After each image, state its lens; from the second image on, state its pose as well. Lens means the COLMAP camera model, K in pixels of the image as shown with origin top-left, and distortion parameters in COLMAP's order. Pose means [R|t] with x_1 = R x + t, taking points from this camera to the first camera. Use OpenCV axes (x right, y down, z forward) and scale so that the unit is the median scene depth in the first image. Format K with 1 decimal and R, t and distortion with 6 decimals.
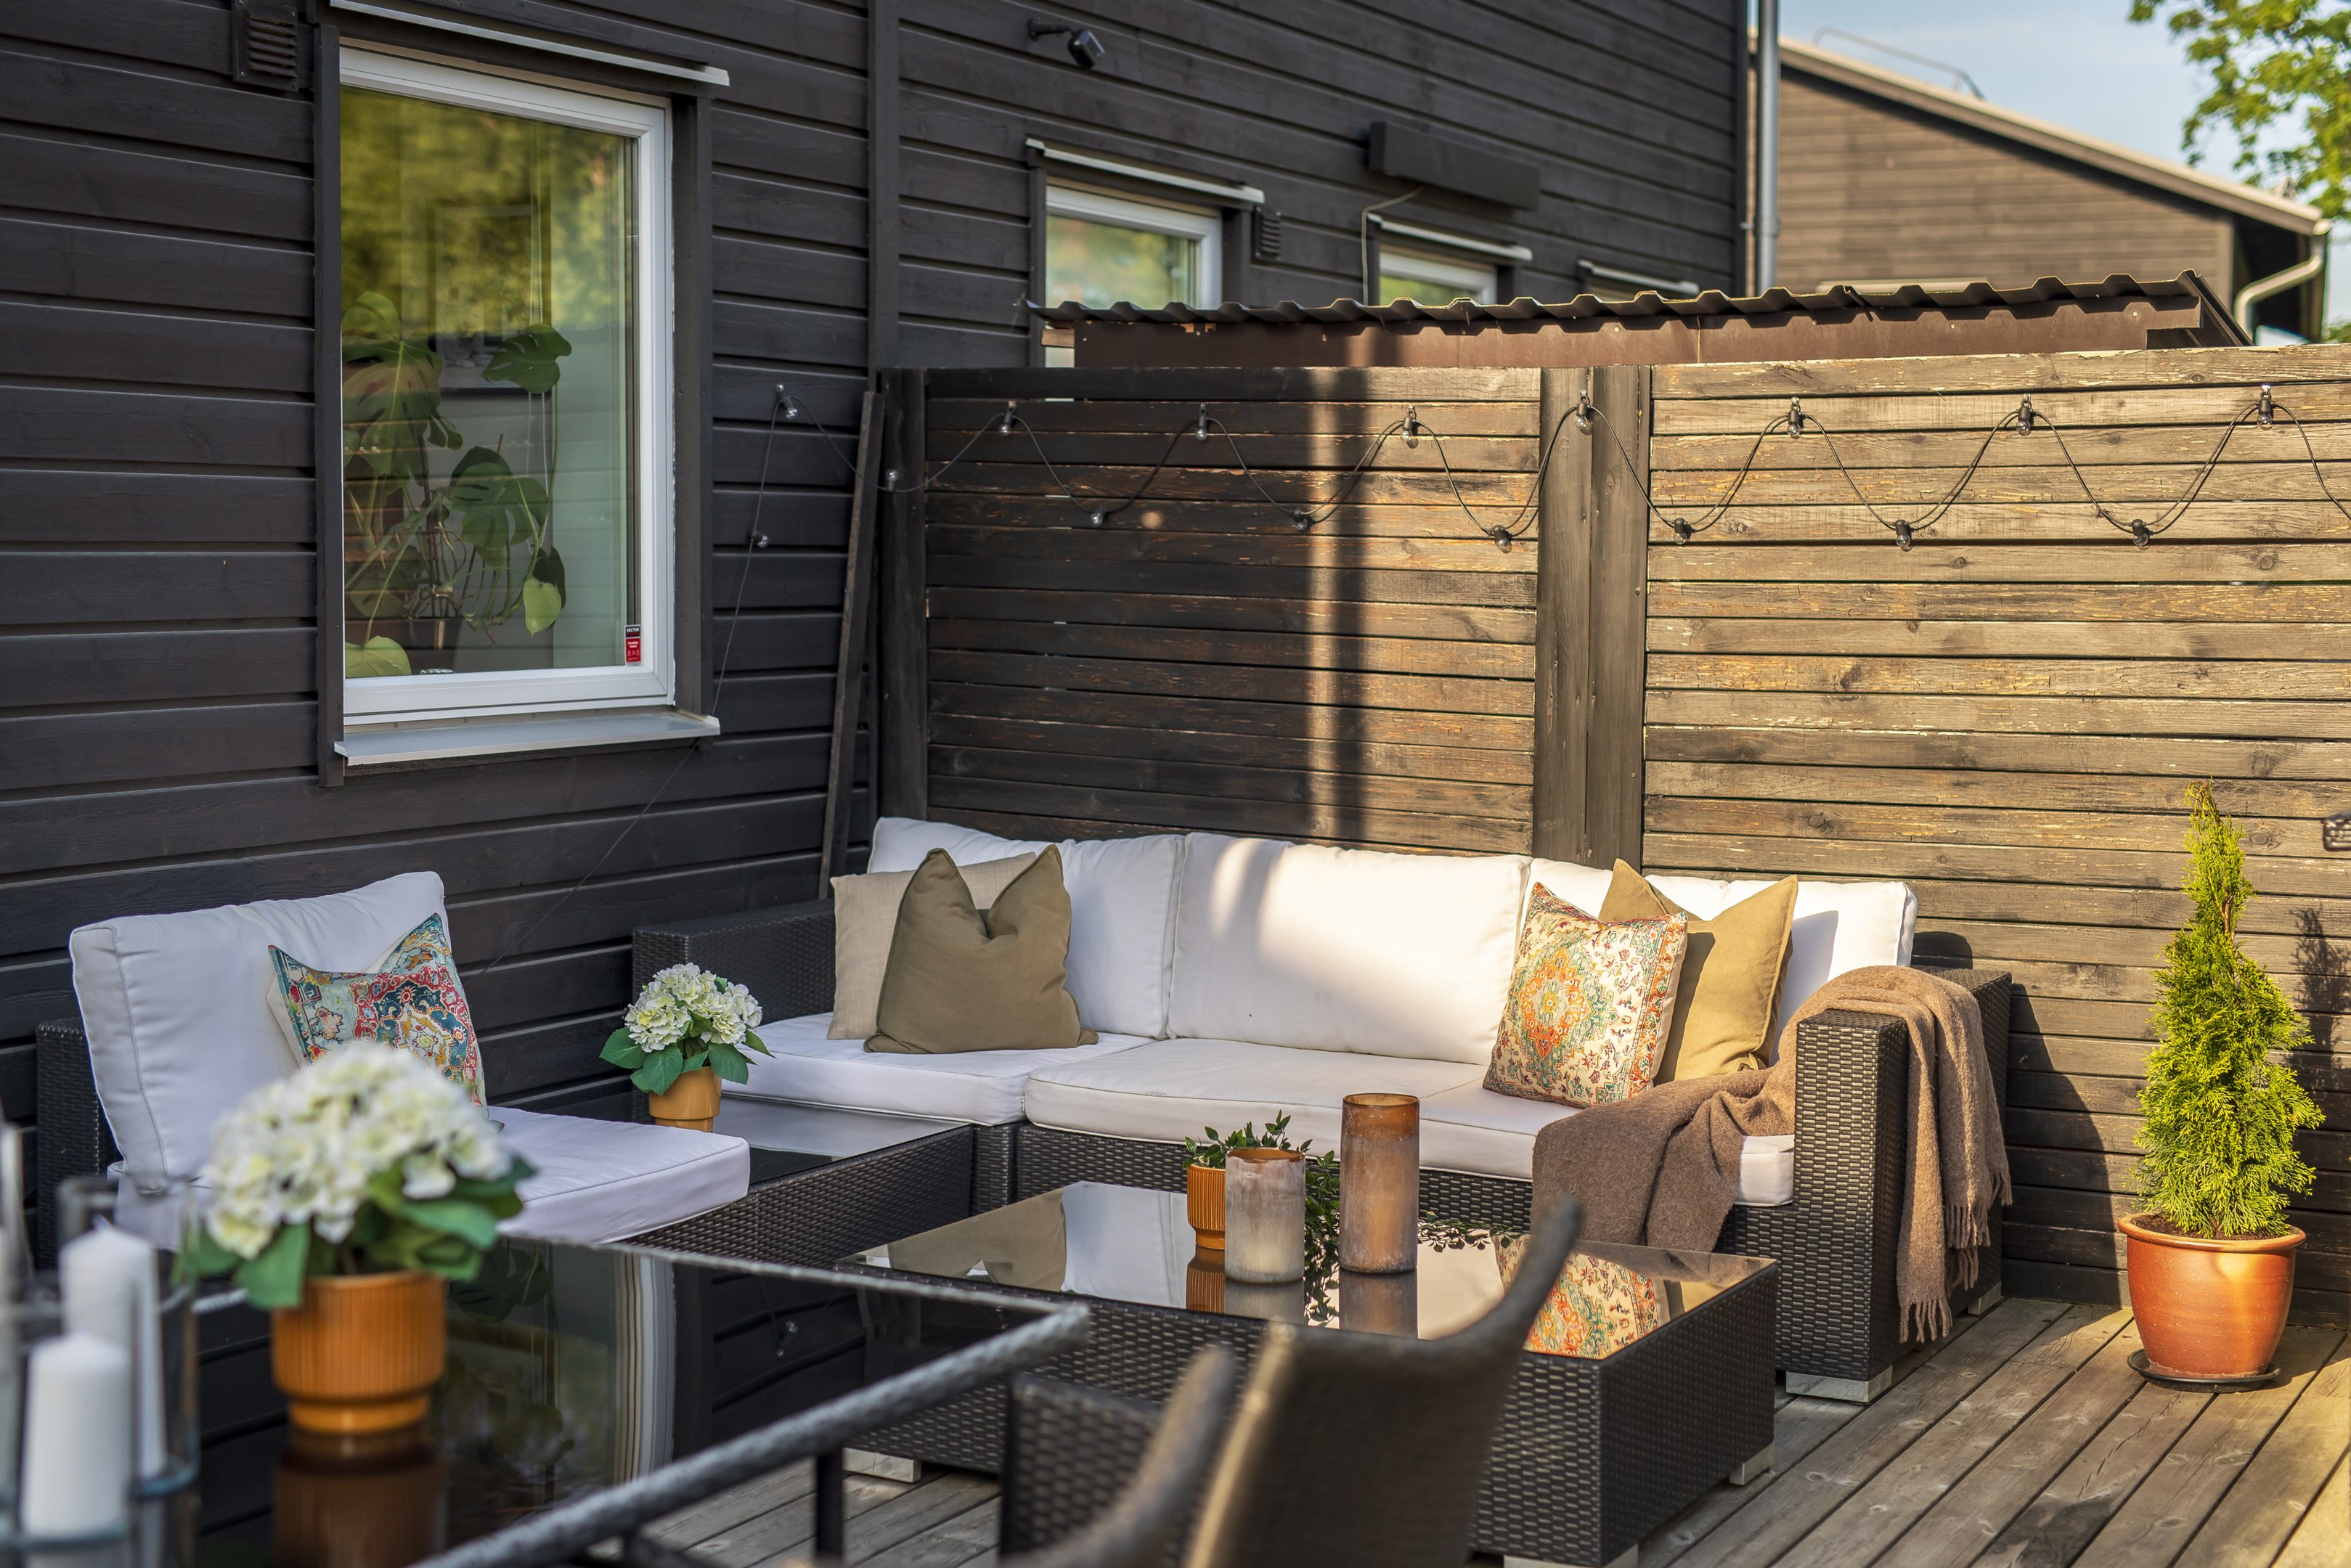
lens RADIAL K [[3375.5, 0, 1179.5], [0, 3375.5, 776.6], [0, 0, 1]] dist [-0.072790, 0.000000]
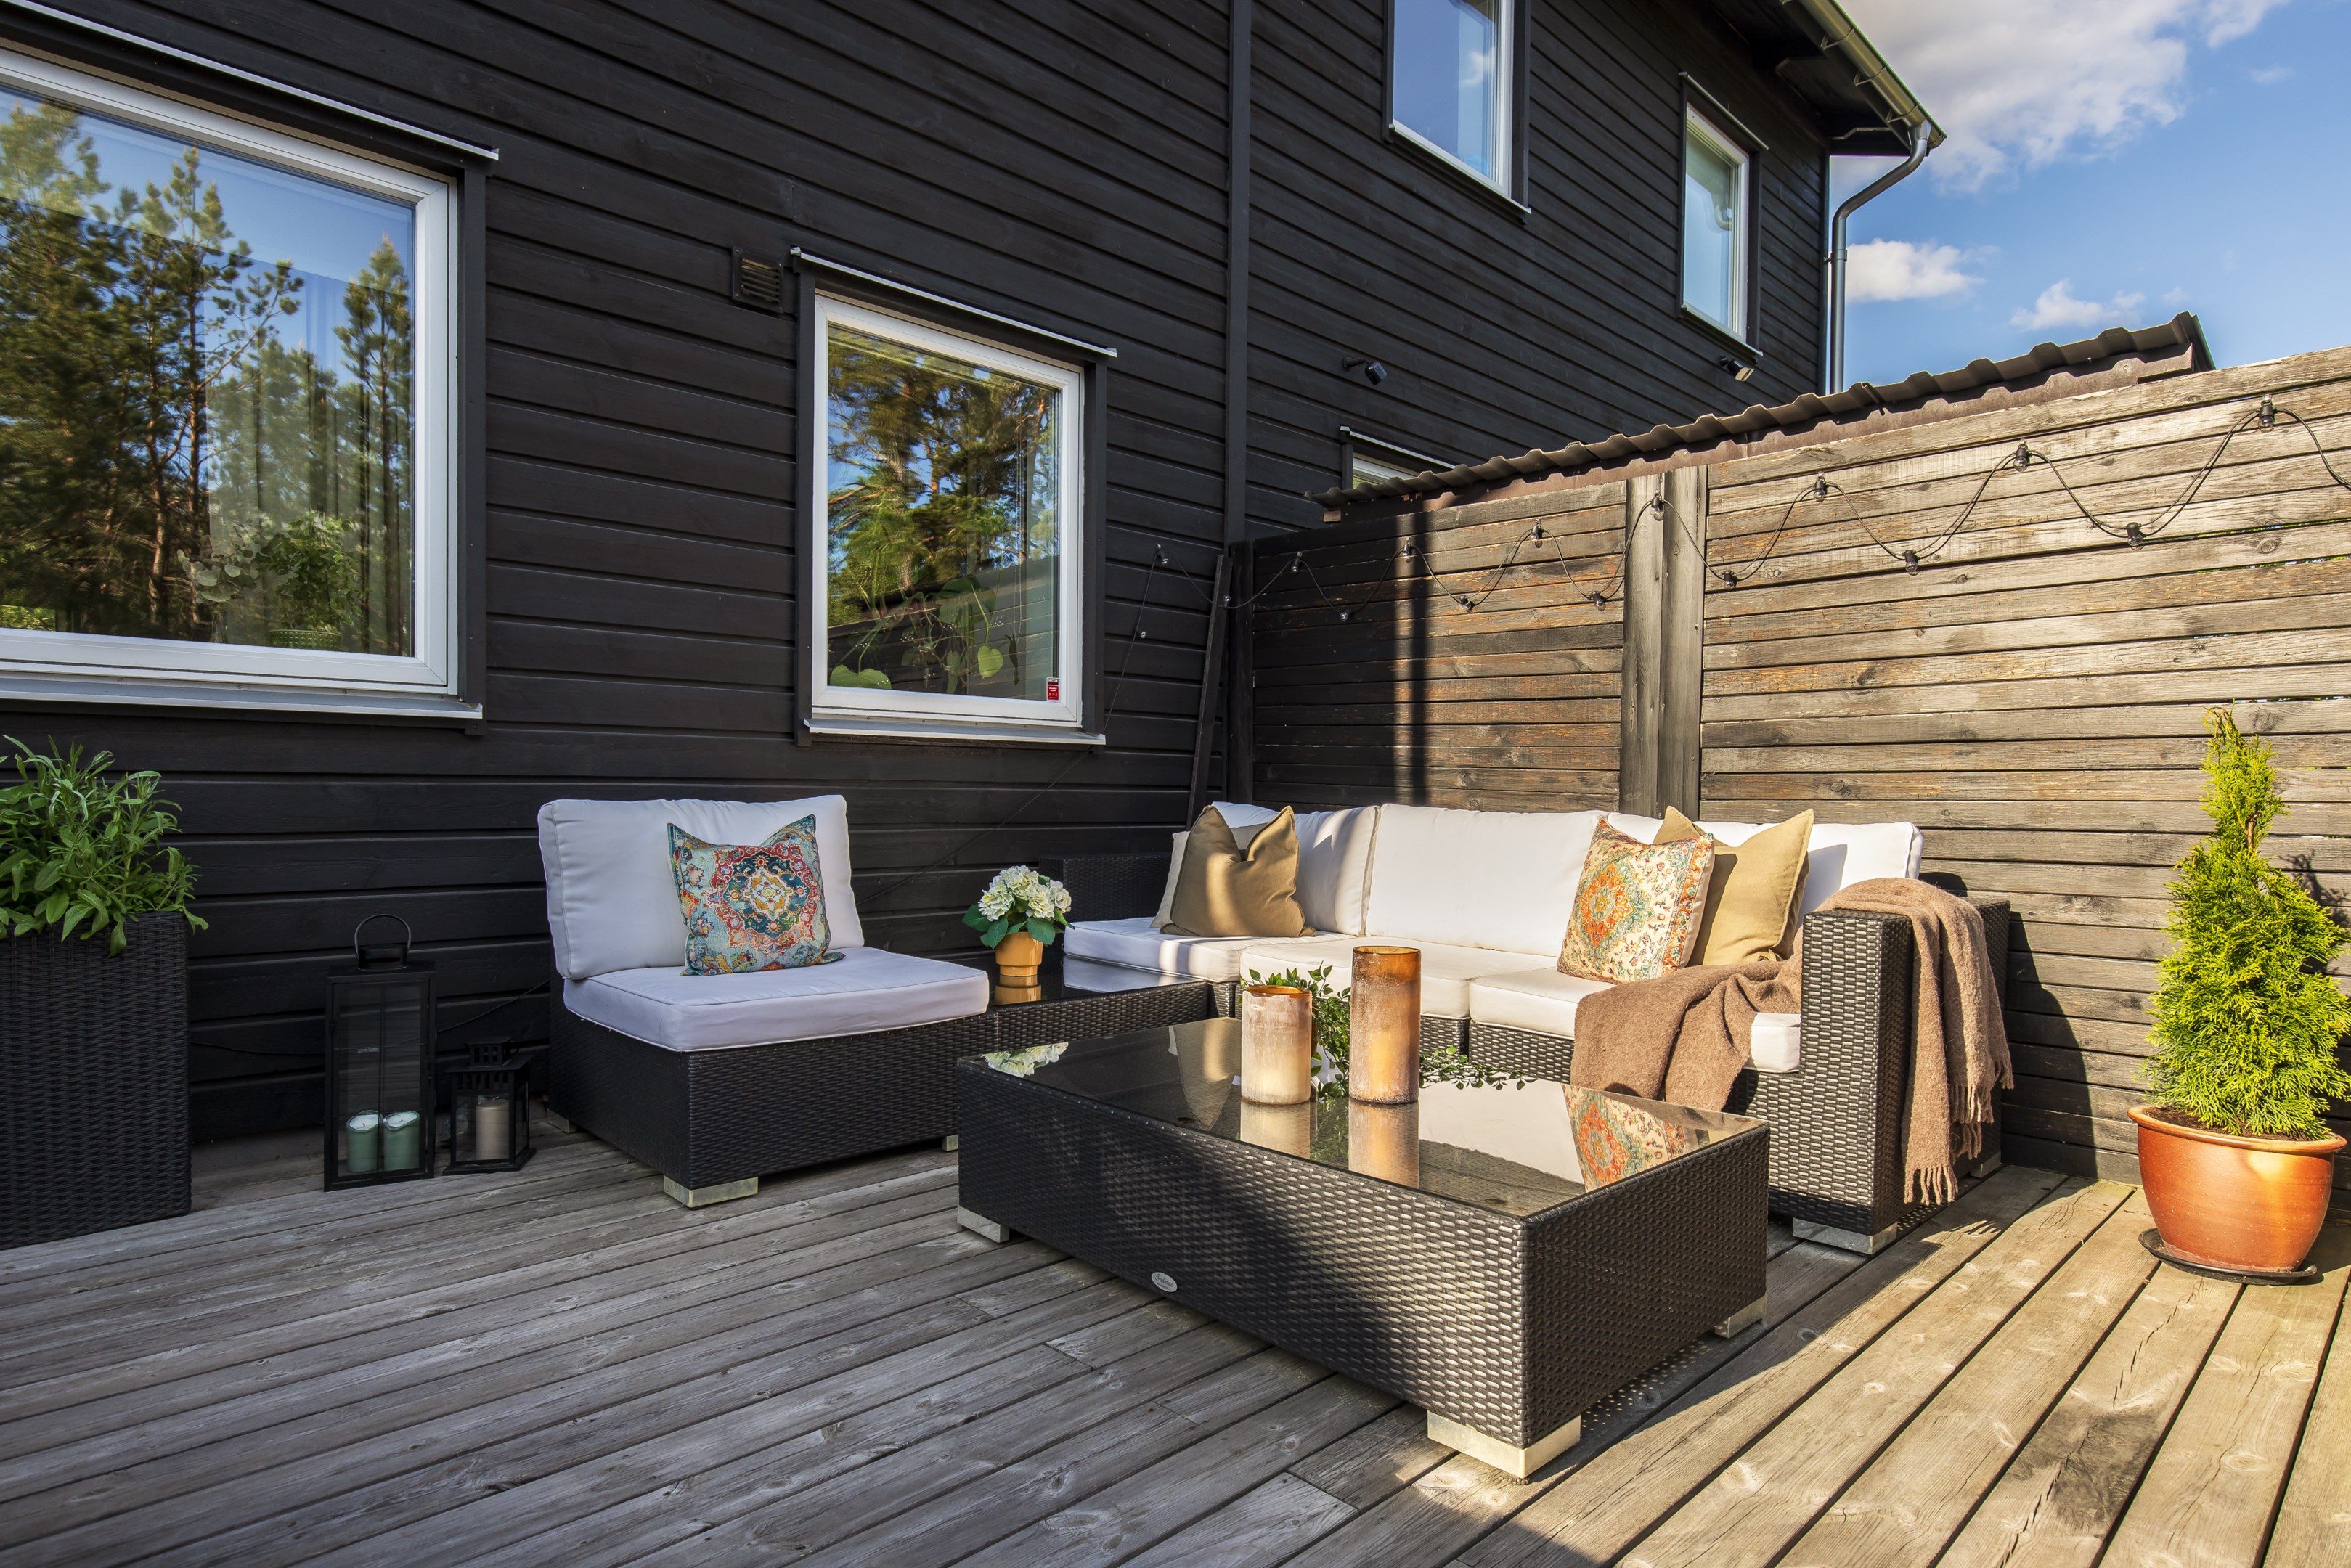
lens RADIAL K [[1284.7, 0, 1148.7], [0, 1284.7, 827.4], [0, 0, 1]] dist [-0.007101, -0.003340]
pose [[0.945349, 0.012050, -0.325837, 0.103744], [-0.027192, 0.998749, -0.041958, 0.061754], [0.324923, 0.048525, 0.944495, 0.462882]]
